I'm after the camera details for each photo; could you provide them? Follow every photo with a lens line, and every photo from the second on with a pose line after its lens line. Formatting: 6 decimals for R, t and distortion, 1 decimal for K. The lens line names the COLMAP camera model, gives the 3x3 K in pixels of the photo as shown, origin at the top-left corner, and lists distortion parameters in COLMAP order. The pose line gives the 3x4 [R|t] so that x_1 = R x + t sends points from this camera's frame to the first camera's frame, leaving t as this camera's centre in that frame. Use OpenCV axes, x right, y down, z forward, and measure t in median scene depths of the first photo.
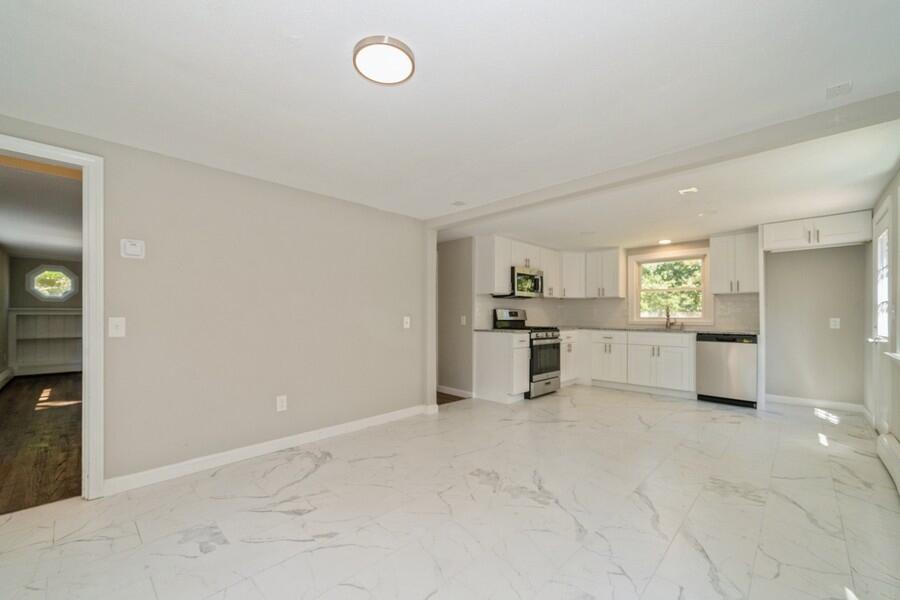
lens RADIAL K [[361.6, 0, 445.6], [0, 361.6, 304.2], [0, 0, 1]] dist [0.000682, 0.000391]
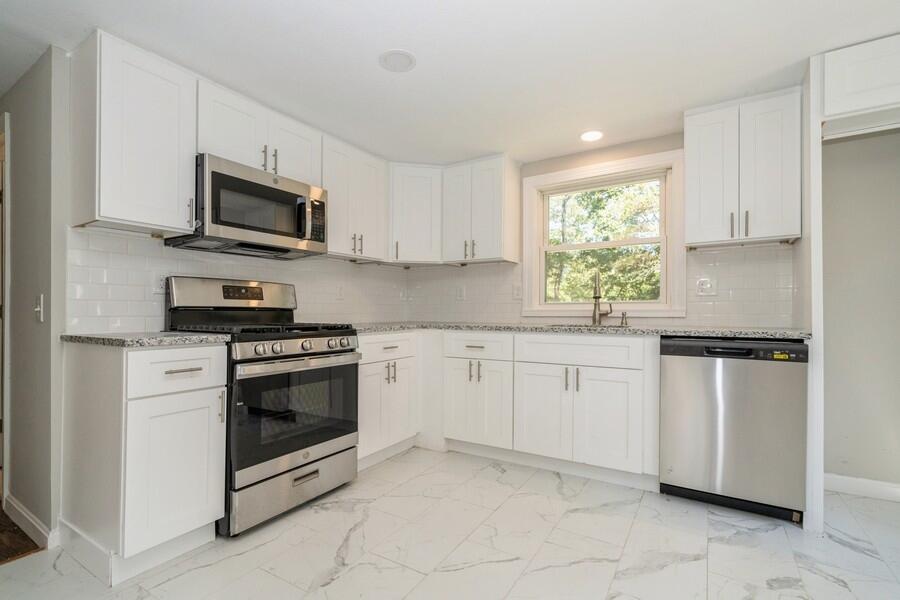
lens RADIAL K [[419.4, 0, 447.2], [0, 419.4, 306.1], [0, 0, 1]] dist [0.000430, -0.000172]
pose [[0.975652, -0.002604, 0.219309, 0.311762], [-0.001404, 0.999835, 0.018116, 0.033973], [-0.219319, -0.017983, 0.975487, 0.520763]]
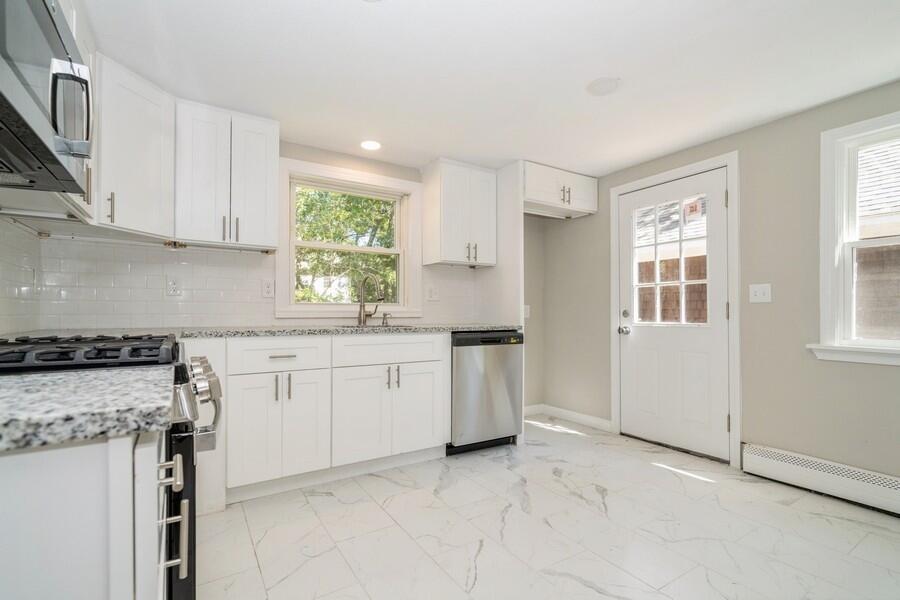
lens RADIAL K [[419.4, 0, 447.2], [0, 419.4, 306.1], [0, 0, 1]] dist [0.000430, -0.000172]
pose [[0.220268, 0.007376, 0.975411, 0.083869], [-0.033434, 0.999441, -0.000008, 0.038441], [-0.974866, -0.032610, 0.220392, 0.777909]]
